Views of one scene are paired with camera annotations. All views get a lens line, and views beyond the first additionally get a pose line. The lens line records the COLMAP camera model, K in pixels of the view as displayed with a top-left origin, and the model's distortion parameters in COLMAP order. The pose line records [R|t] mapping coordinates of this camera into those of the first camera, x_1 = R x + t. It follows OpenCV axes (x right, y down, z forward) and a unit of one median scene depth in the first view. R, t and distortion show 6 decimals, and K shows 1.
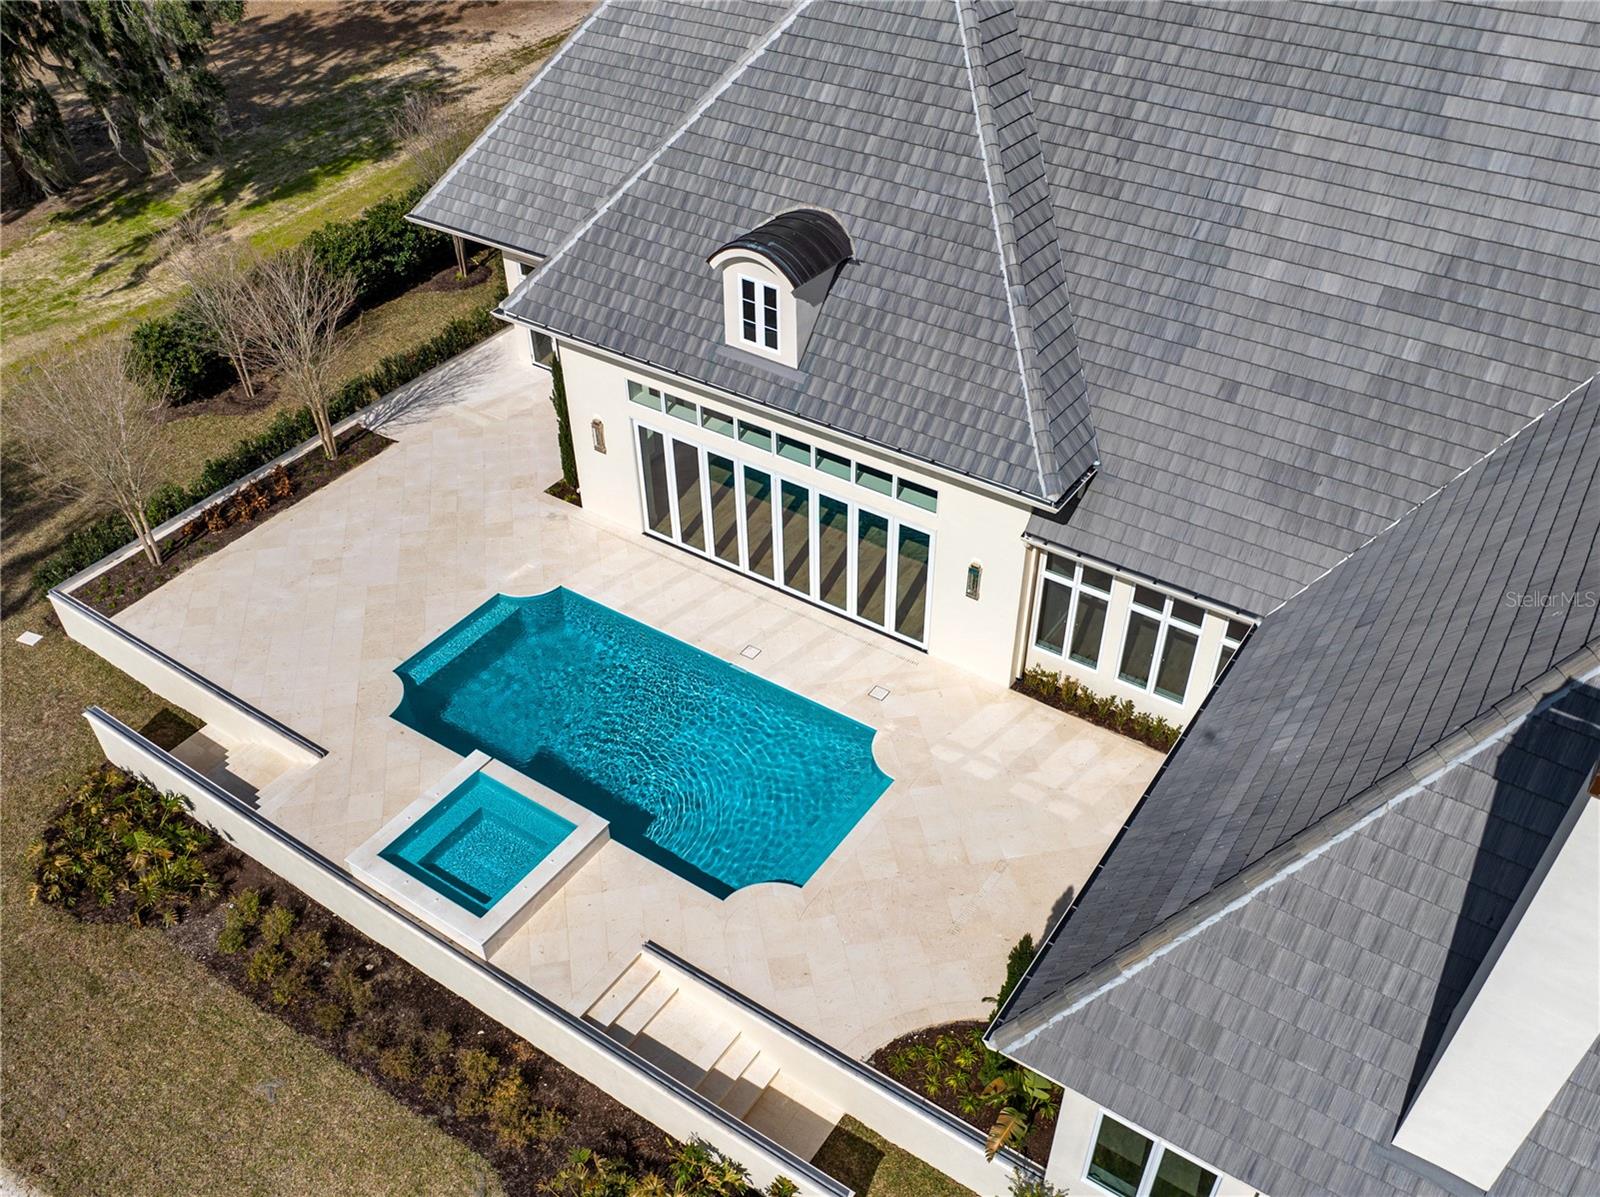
lens RADIAL K [[1311.7, 0, 817.4], [0, 1311.7, 645.5], [0, 0, 1]] dist [-0.047701, 0.003833]
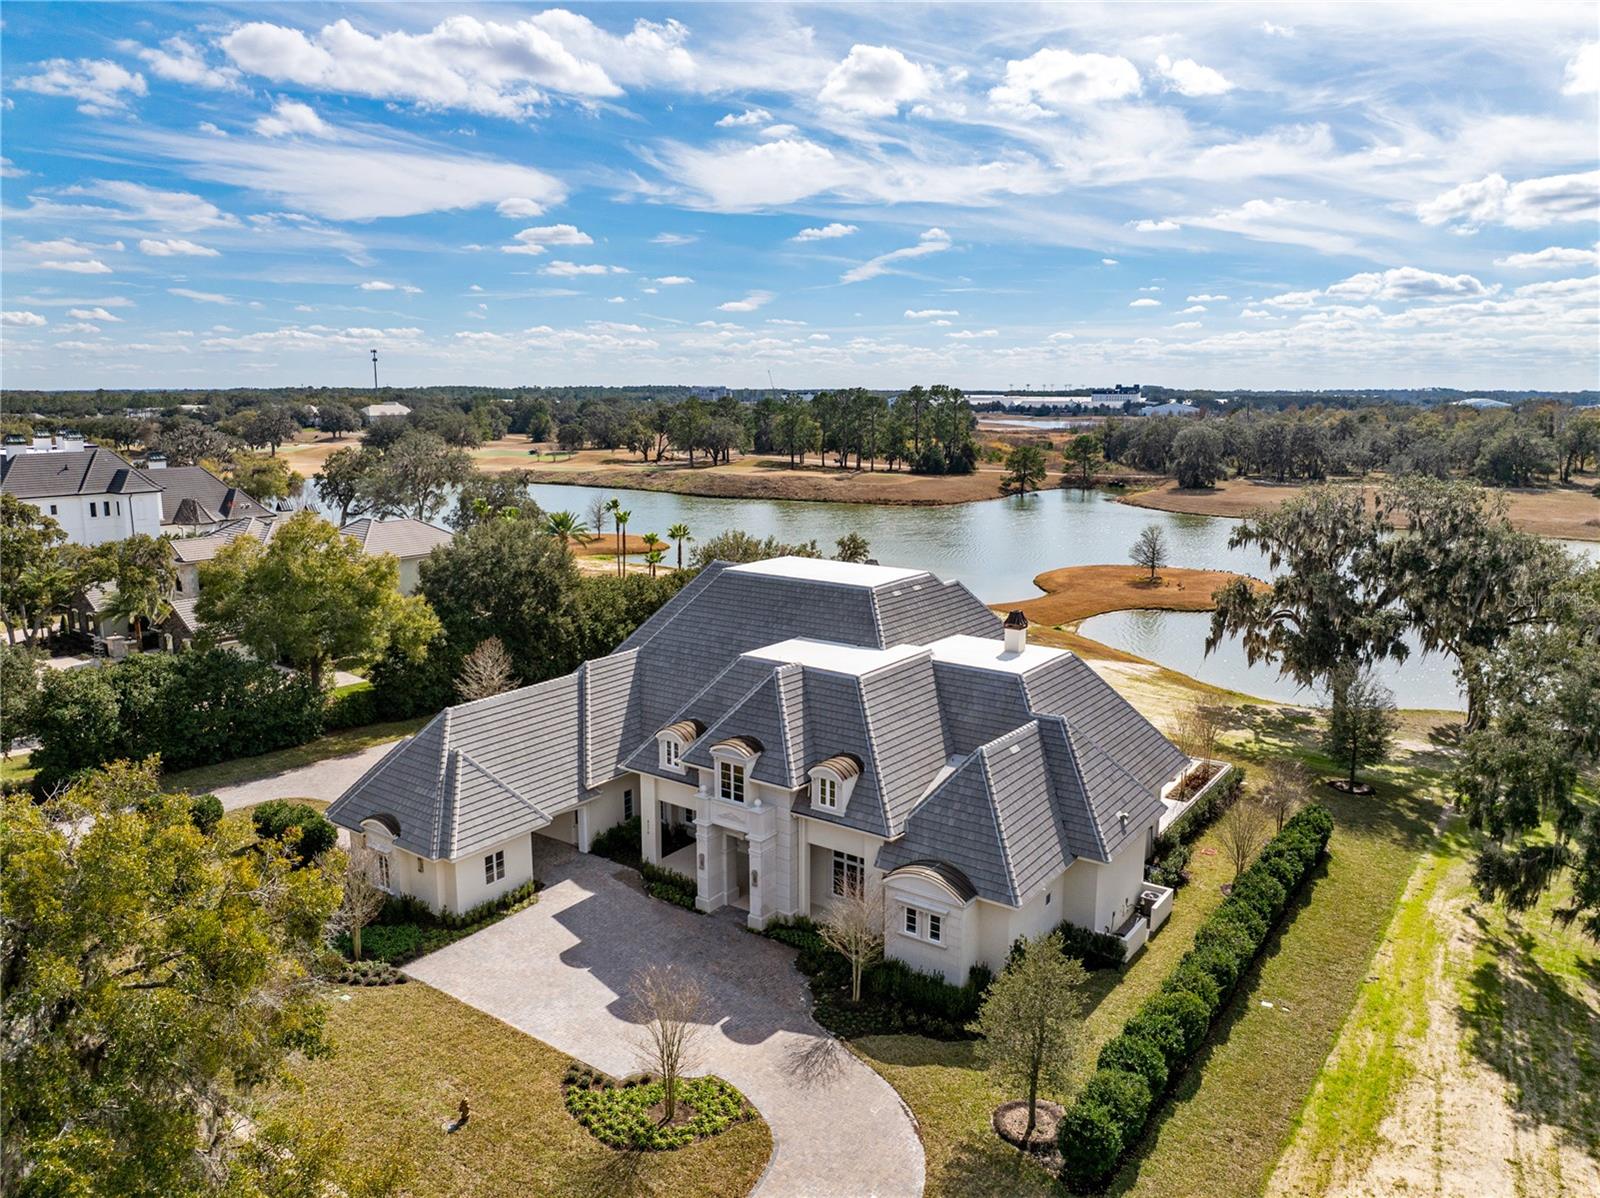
lens RADIAL K [[1123.1, 0, 805.6], [0, 1123.1, 590.6], [0, 0, 1]] dist [-0.038790, -0.004669]
pose [[-0.998943, -0.010257, 0.044805, 0.335225], [0.028408, 0.628555, 0.777246, -2.714793], [-0.036135, 0.777698, -0.627599, 2.724580]]
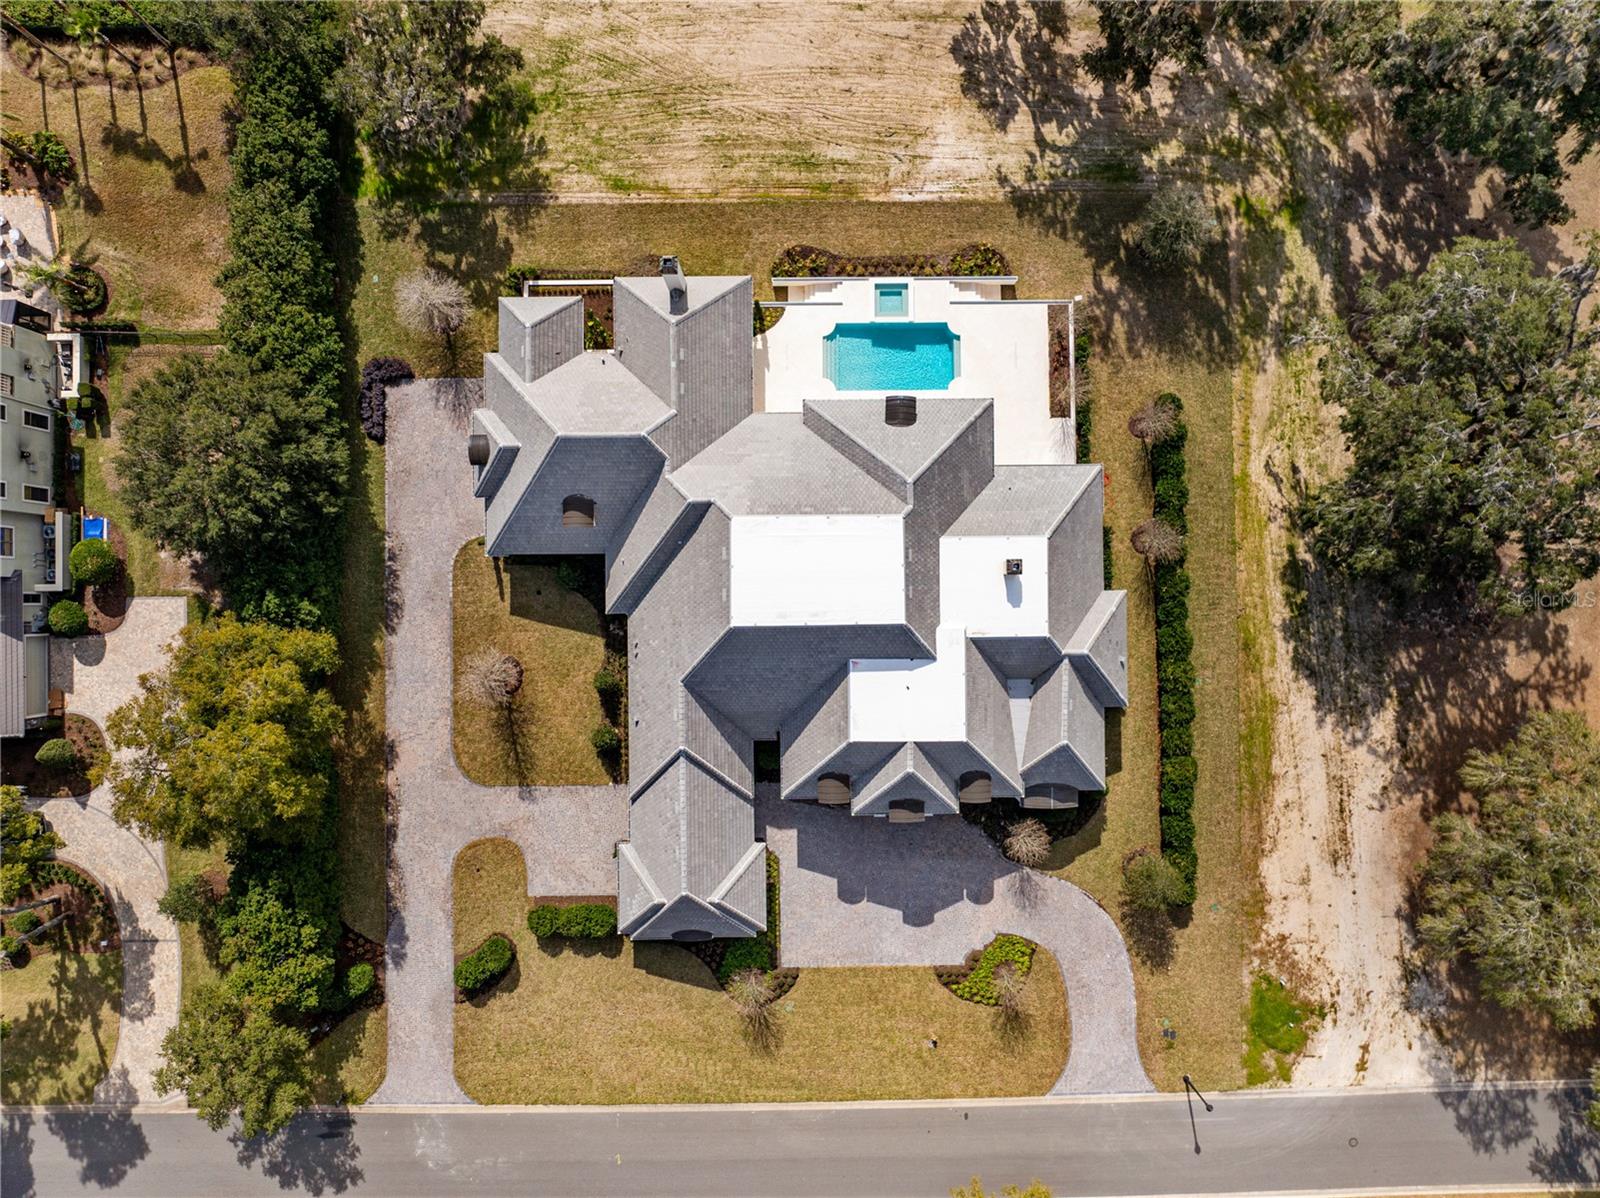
lens RADIAL K [[1123.1, 0, 795.5], [0, 1123.1, 562.9], [0, 0, 1]] dist [-0.038790, -0.004669]
pose [[-0.832959, 0.552697, -0.026558, 0.519996], [-0.370692, -0.521743, 0.768357, -2.722246], [0.410812, 0.649855, 0.639471, -0.809957]]
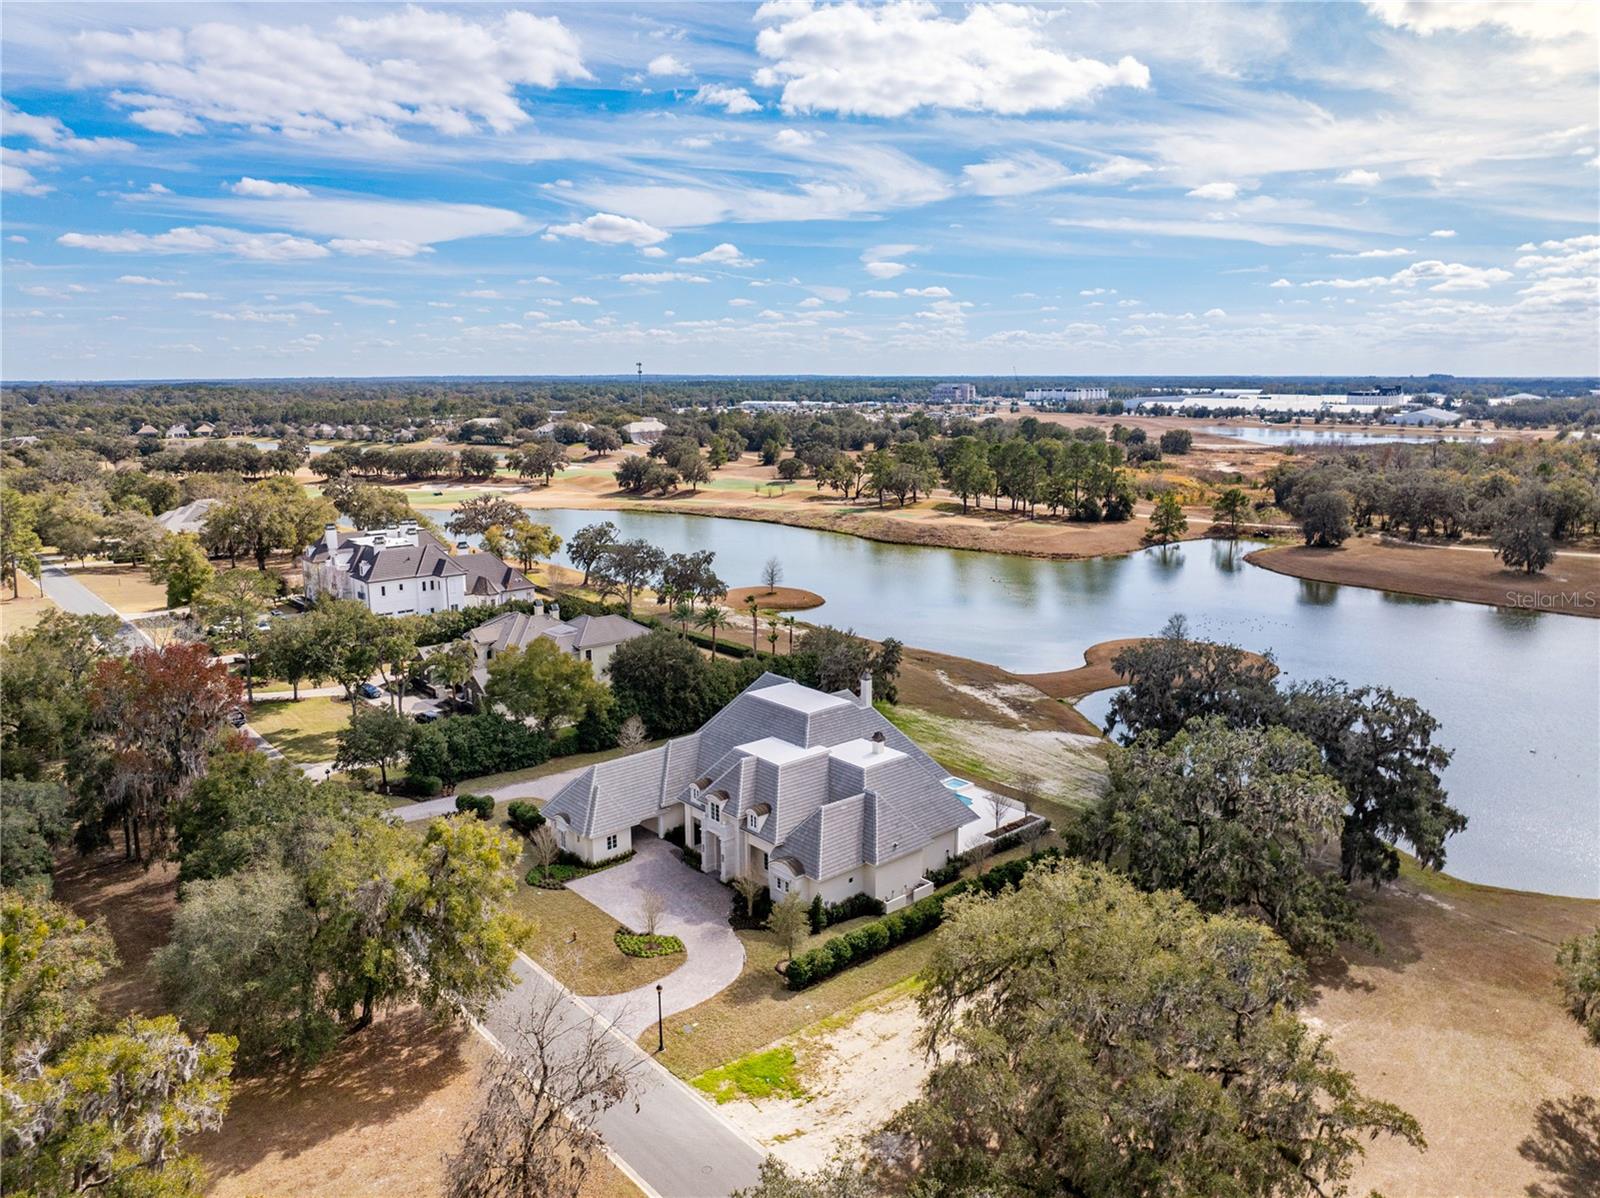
lens RADIAL K [[1123.1, 0, 798.3], [0, 1123.1, 592.1], [0, 0, 1]] dist [-0.038790, -0.004669]
pose [[-0.961698, -0.046265, 0.270179, -0.919381], [0.184449, 0.619898, 0.762696, -4.743696], [-0.202770, 0.783317, -0.587621, 3.558240]]
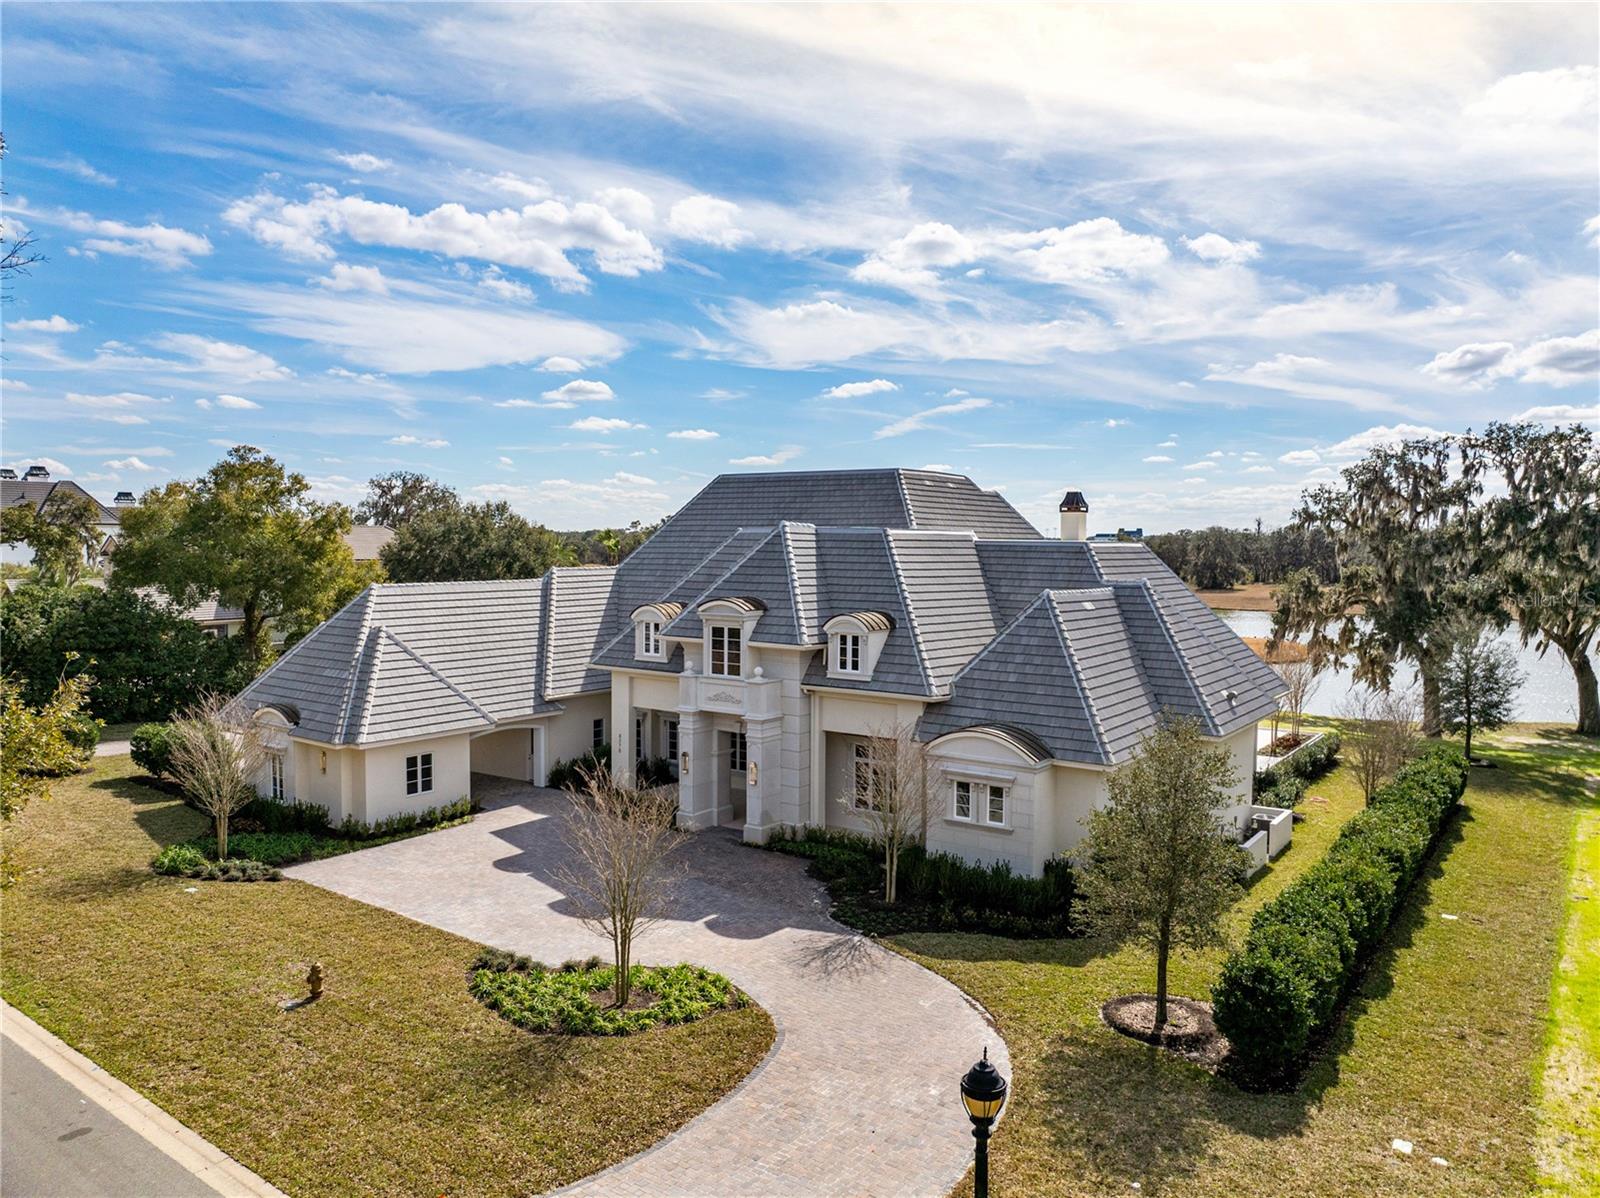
lens RADIAL K [[1123.1, 0, 804.6], [0, 1123.1, 598.3], [0, 0, 1]] dist [-0.038790, -0.004669]
pose [[-0.998705, -0.009382, 0.050011, 0.367028], [0.027854, 0.721716, 0.691629, -2.043969], [-0.042582, 0.692126, -0.720520, 2.811605]]
